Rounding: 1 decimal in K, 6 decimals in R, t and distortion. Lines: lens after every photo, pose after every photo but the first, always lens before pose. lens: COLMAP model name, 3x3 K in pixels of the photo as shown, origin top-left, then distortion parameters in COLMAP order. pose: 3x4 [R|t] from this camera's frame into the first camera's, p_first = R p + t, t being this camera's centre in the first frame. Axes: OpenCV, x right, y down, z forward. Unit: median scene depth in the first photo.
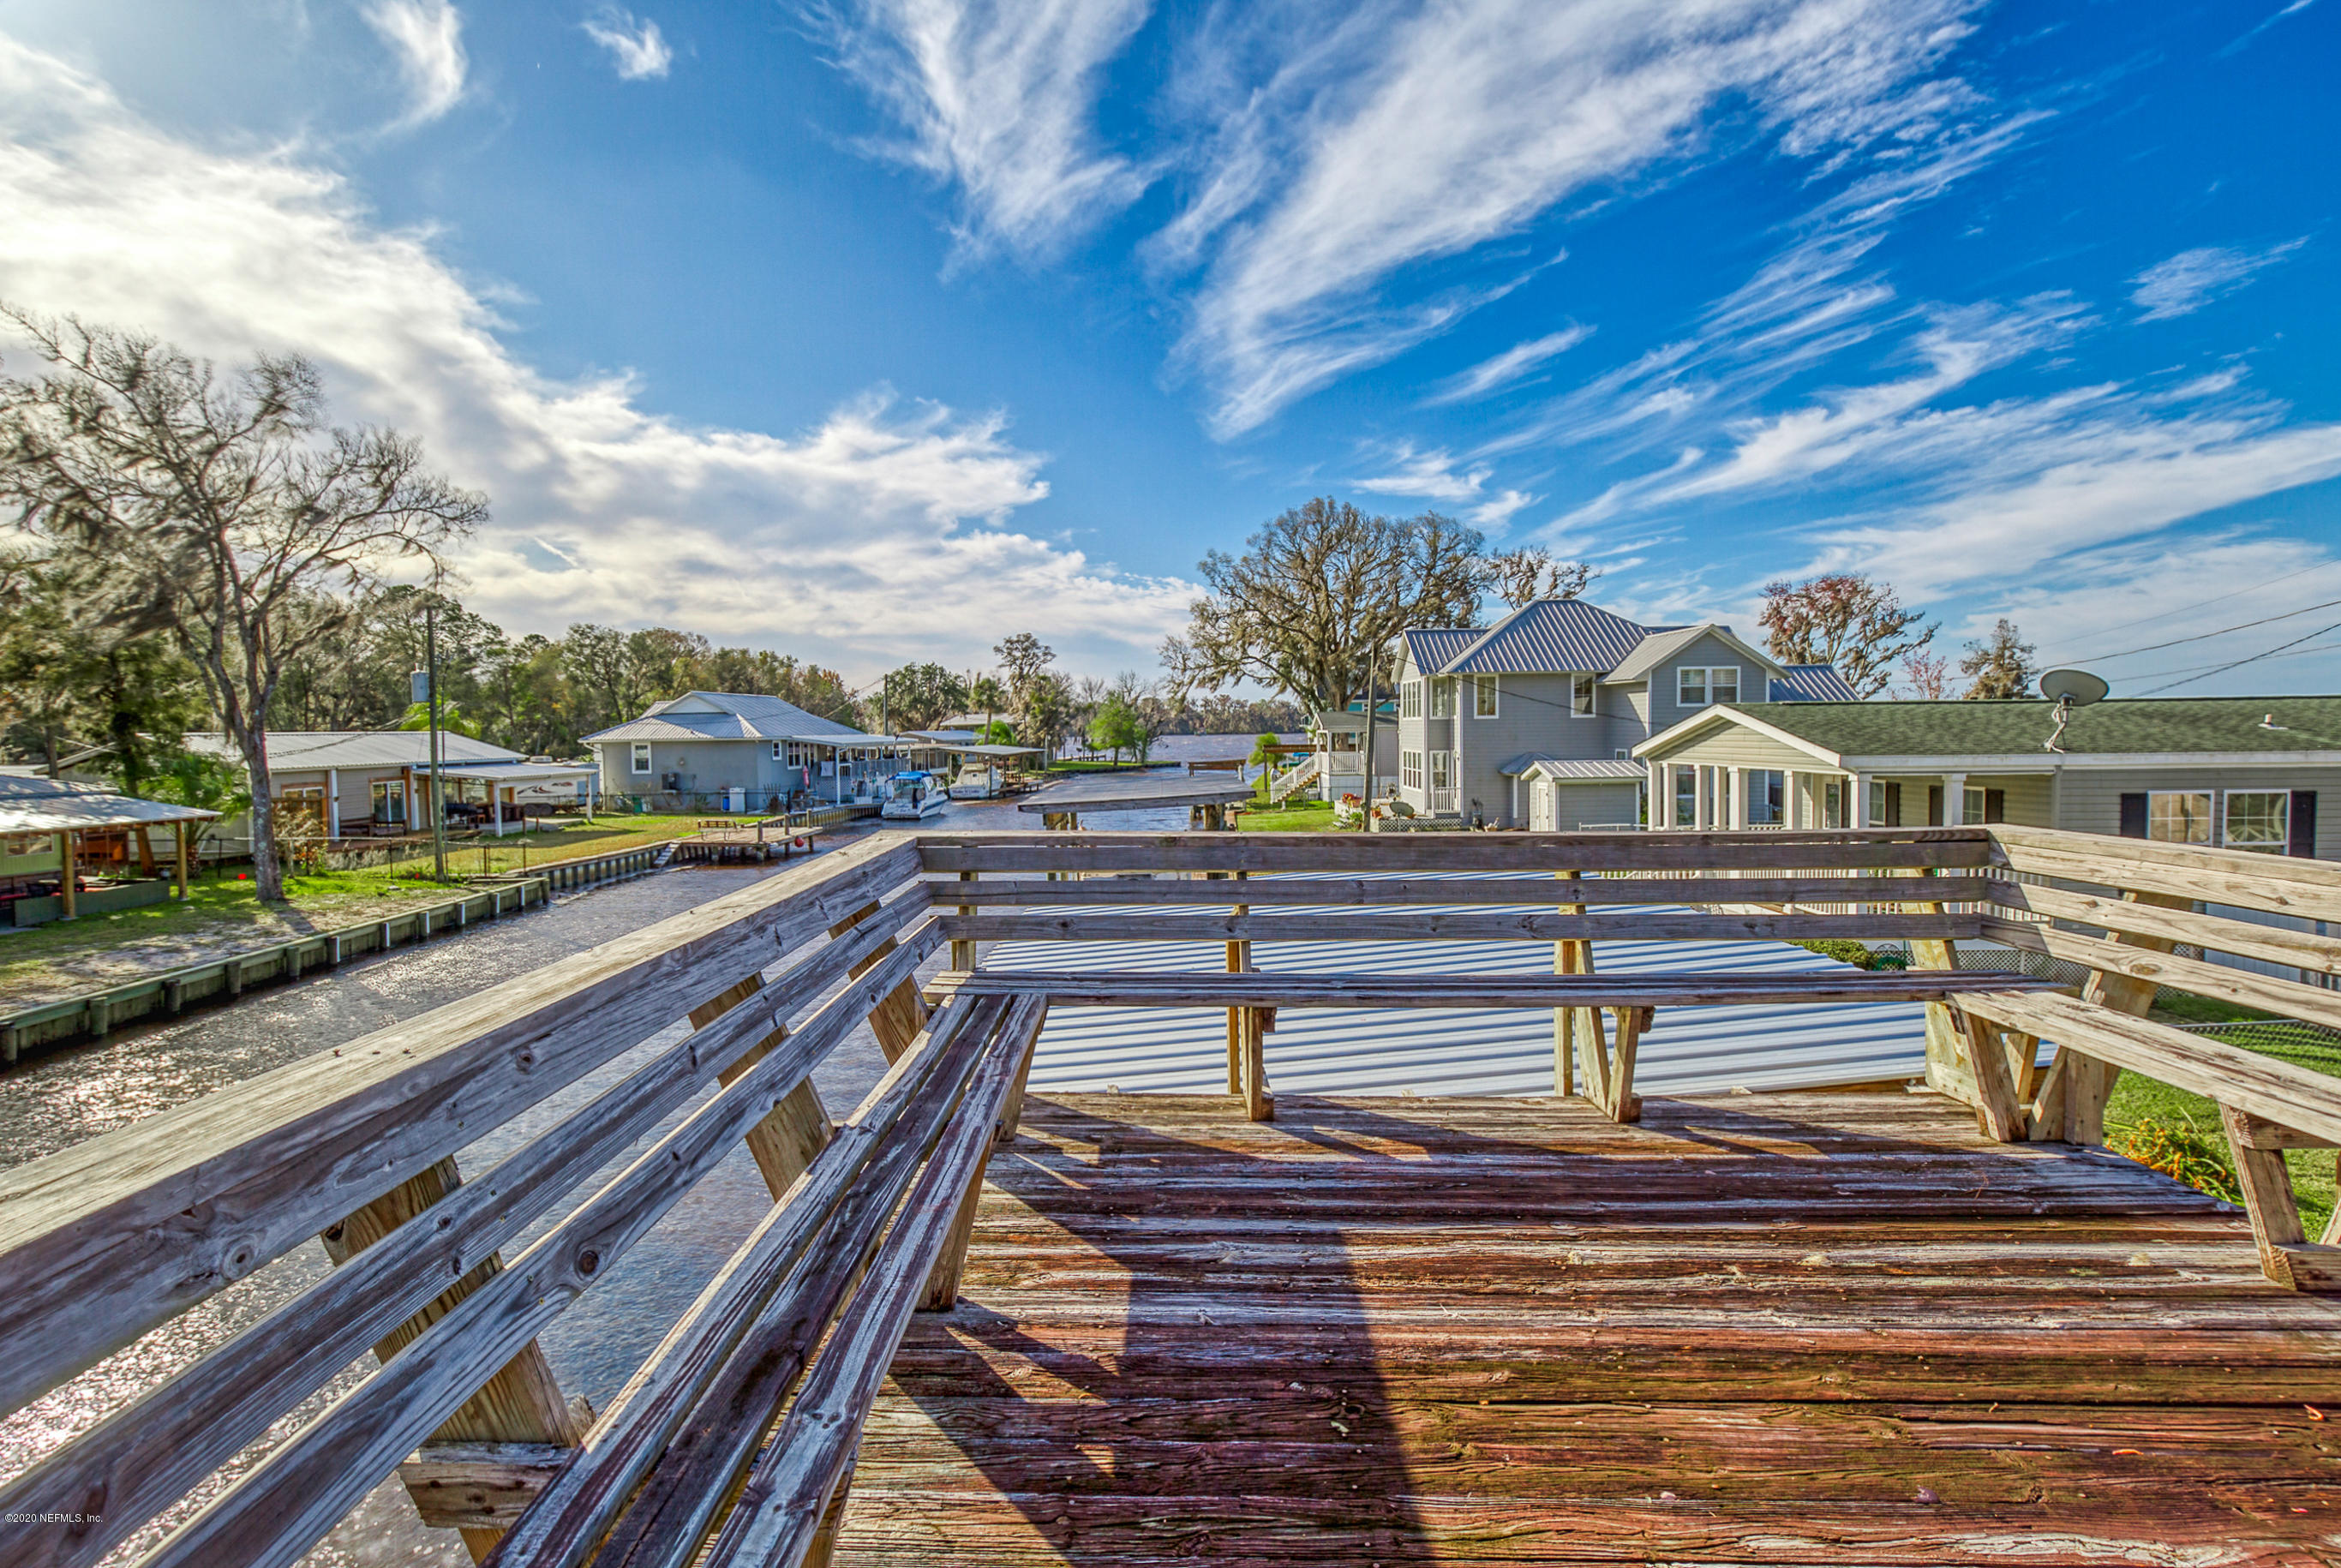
lens RADIAL K [[1127.4, 0, 1131.0], [0, 1127.4, 767.7], [0, 0, 1]] dist [-0.010063, 0.001030]
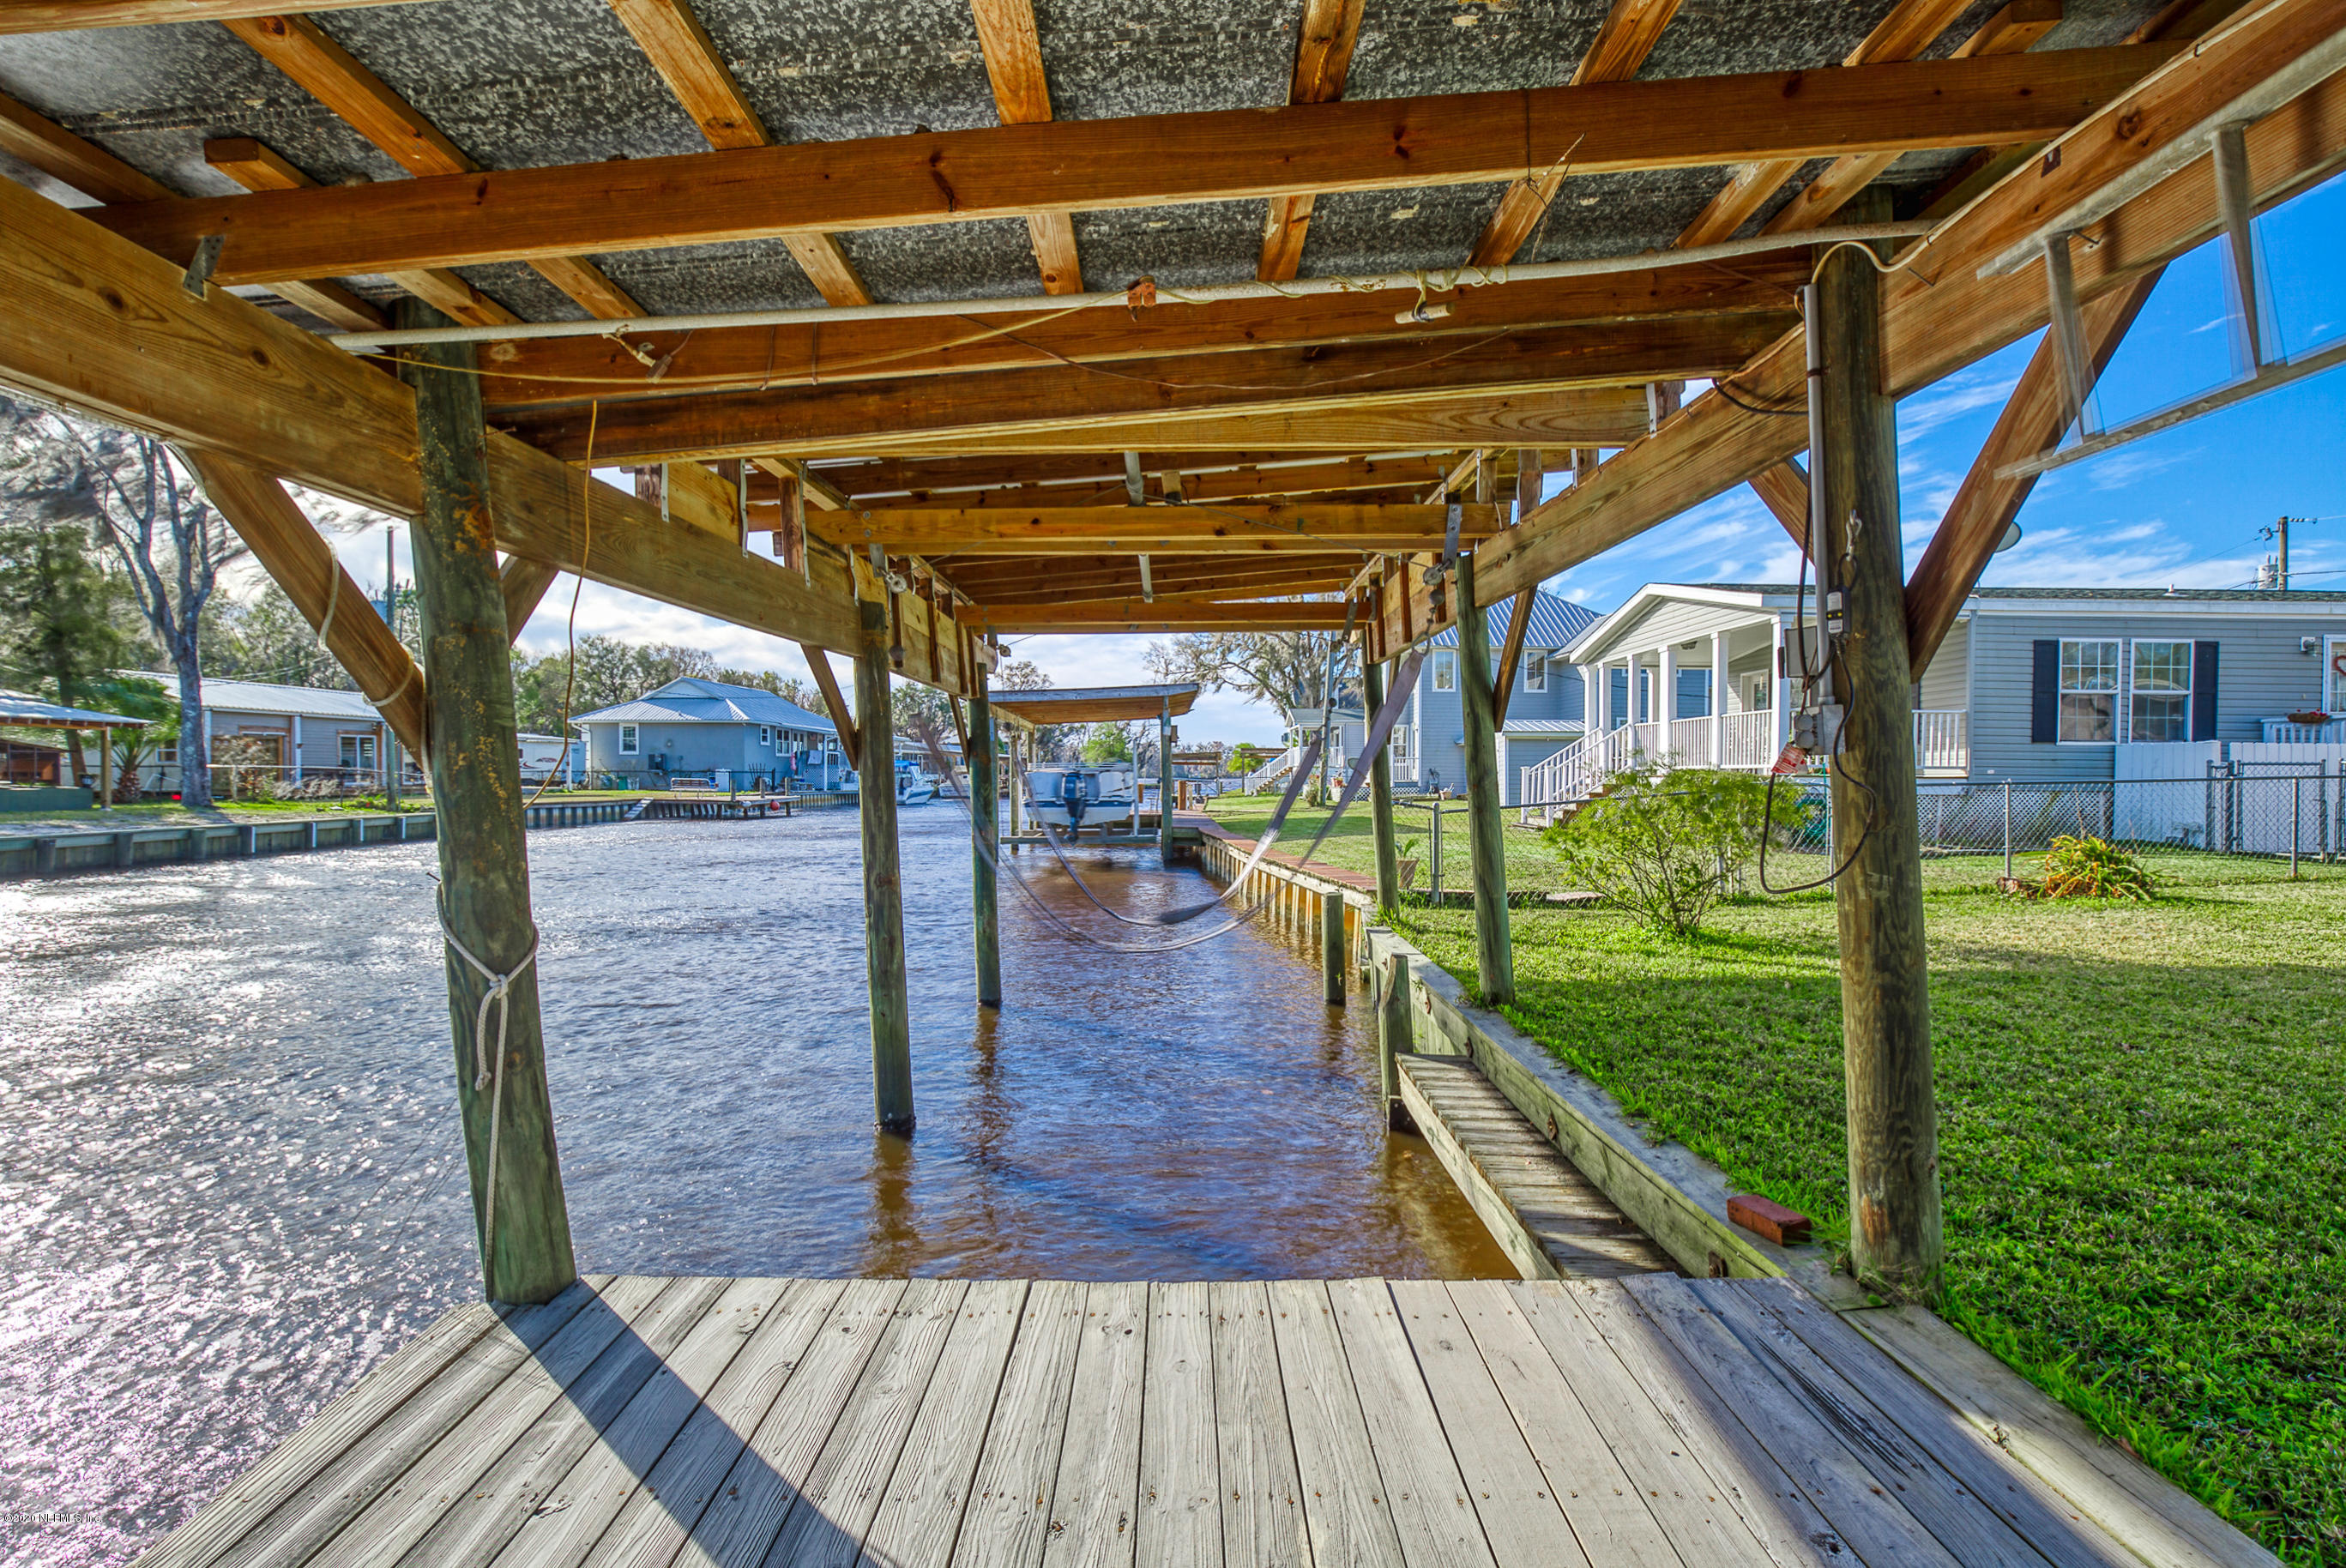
lens RADIAL K [[1064.5, 0, 1174.0], [0, 1064.5, 778.4], [0, 0, 1]] dist [-0.019002, 0.007592]
pose [[0.999085, 0.012455, 0.040921, 0.040439], [-0.011334, 0.999558, -0.027495, 0.101454], [-0.041245, 0.027006, 0.998784, 0.046971]]
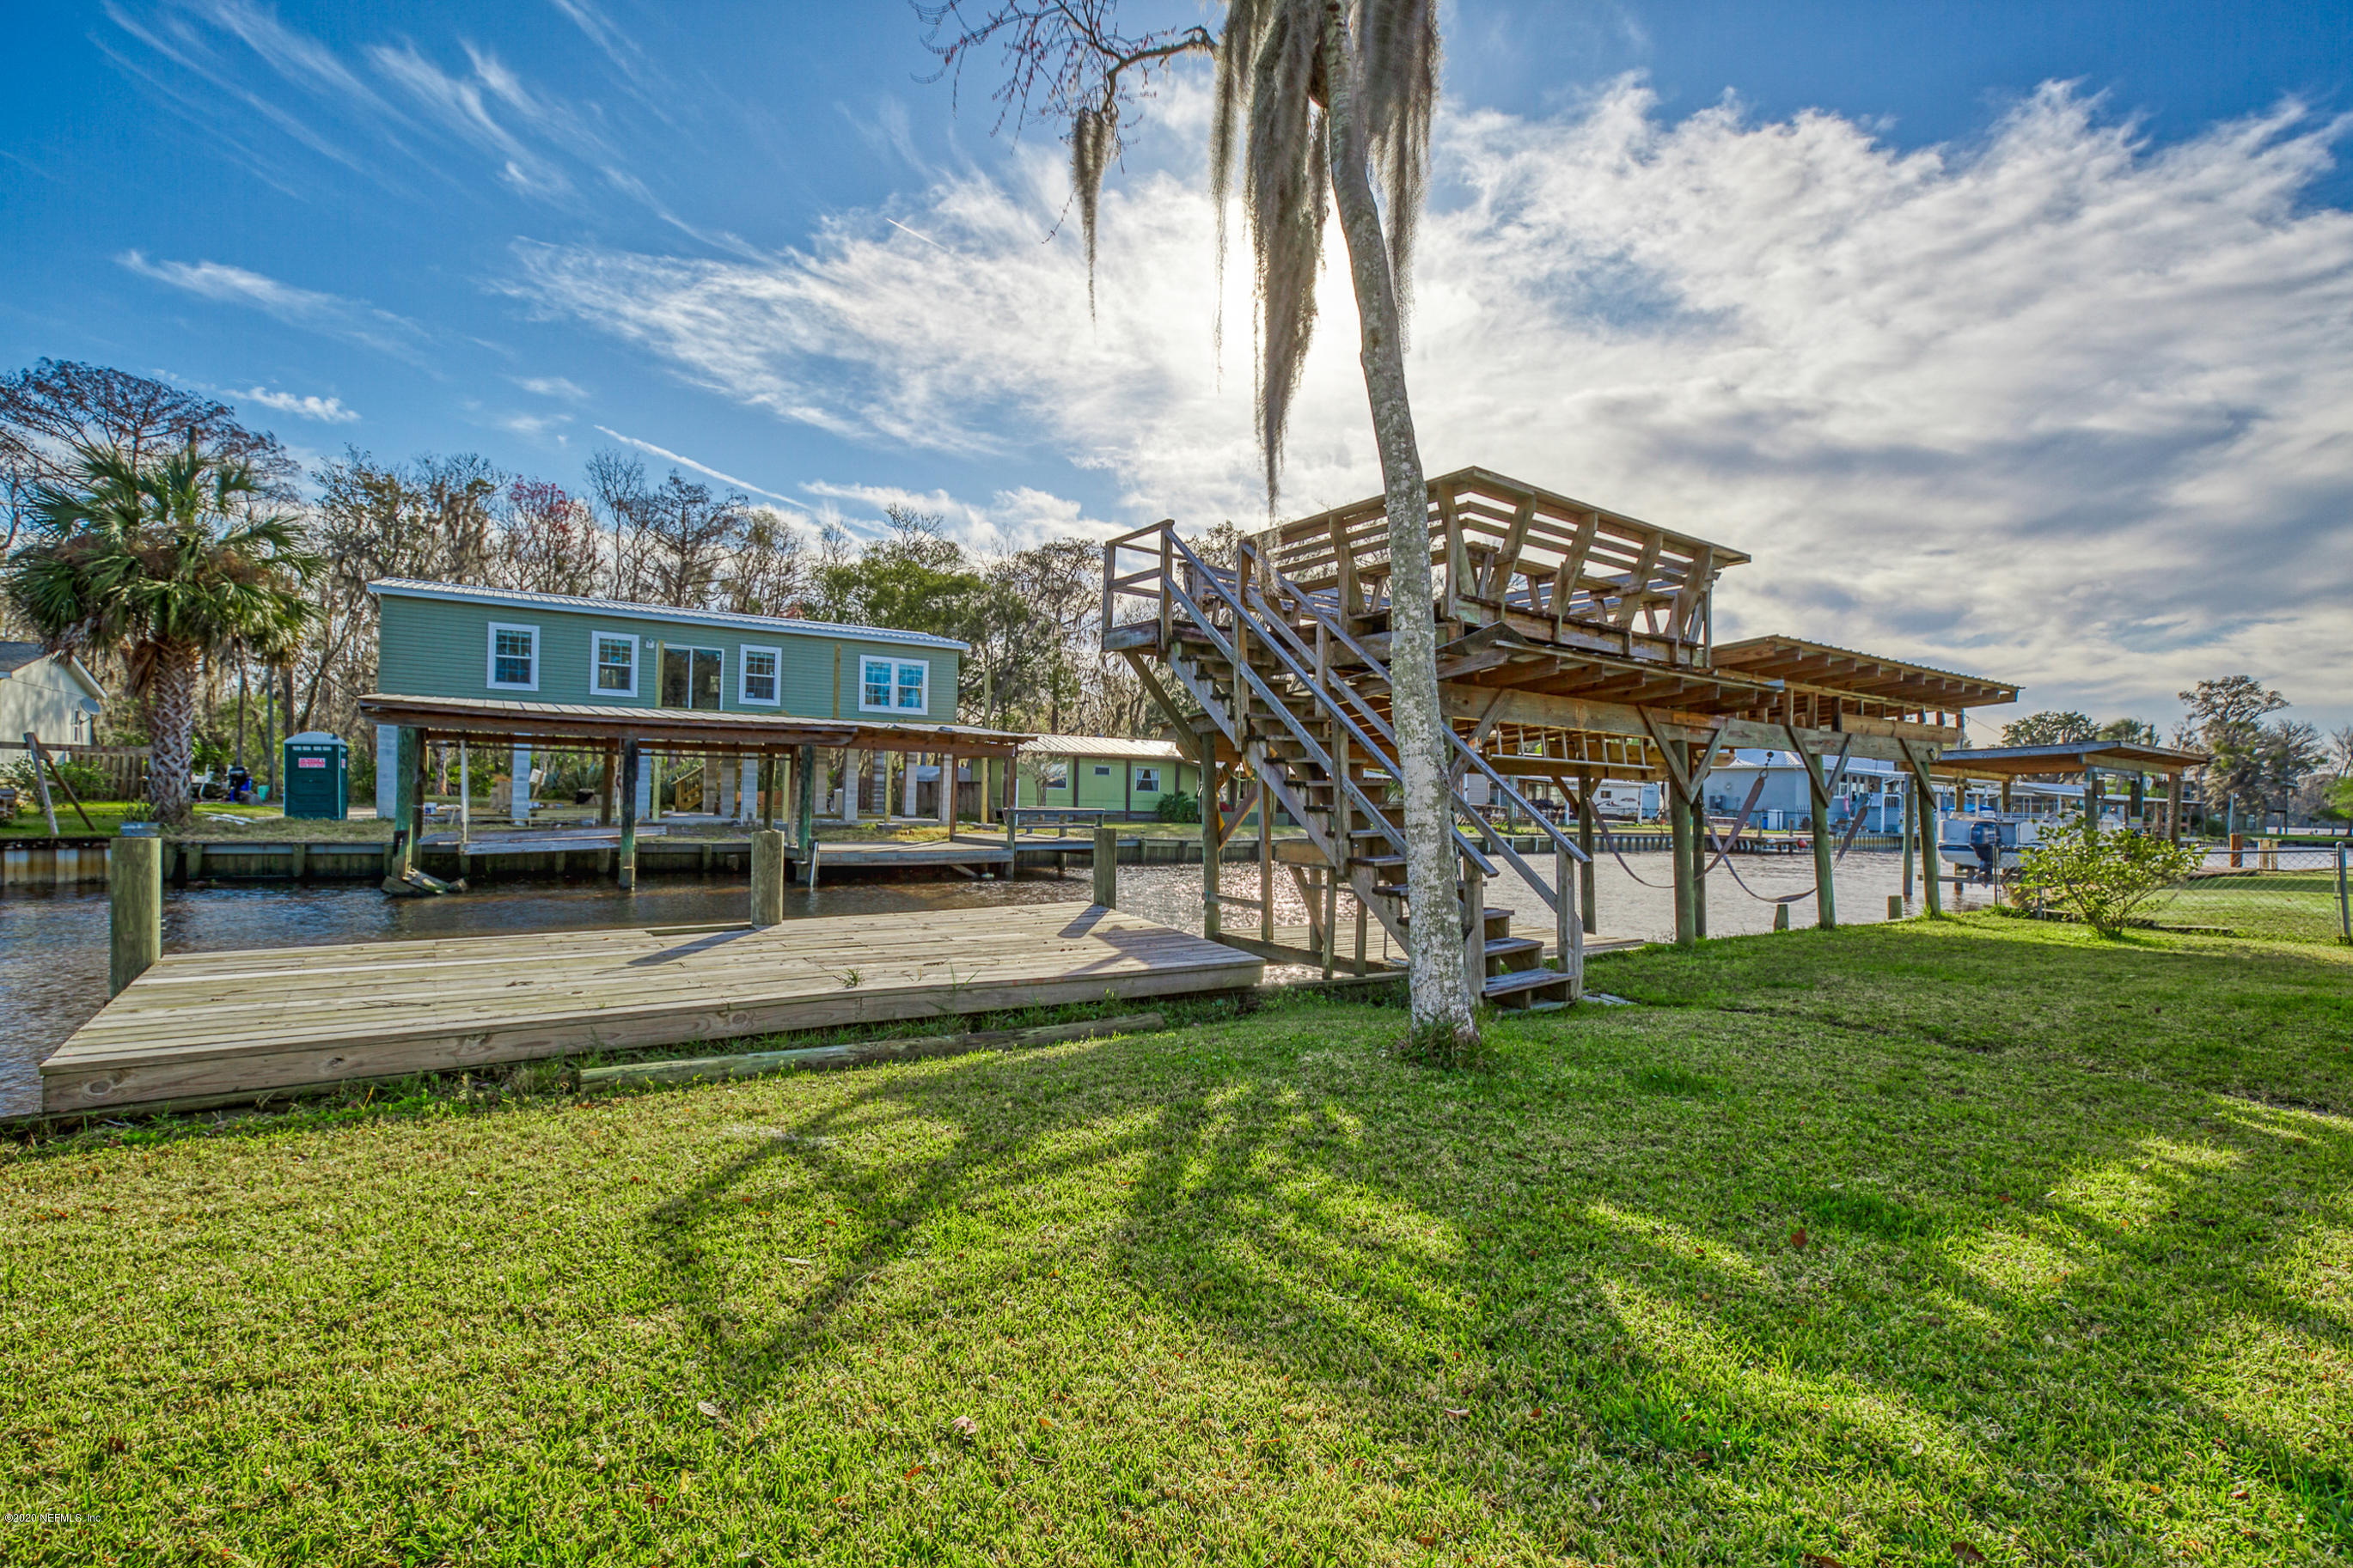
lens RADIAL K [[1067.5, 0, 1214.0], [0, 1067.5, 789.1], [0, 0, 1]] dist [-0.019002, 0.007592]
pose [[0.623682, 0.018223, -0.781466, 0.274310], [-0.053722, 0.998364, -0.019594, 0.101372], [0.779830, 0.054202, 0.623640, -0.217107]]
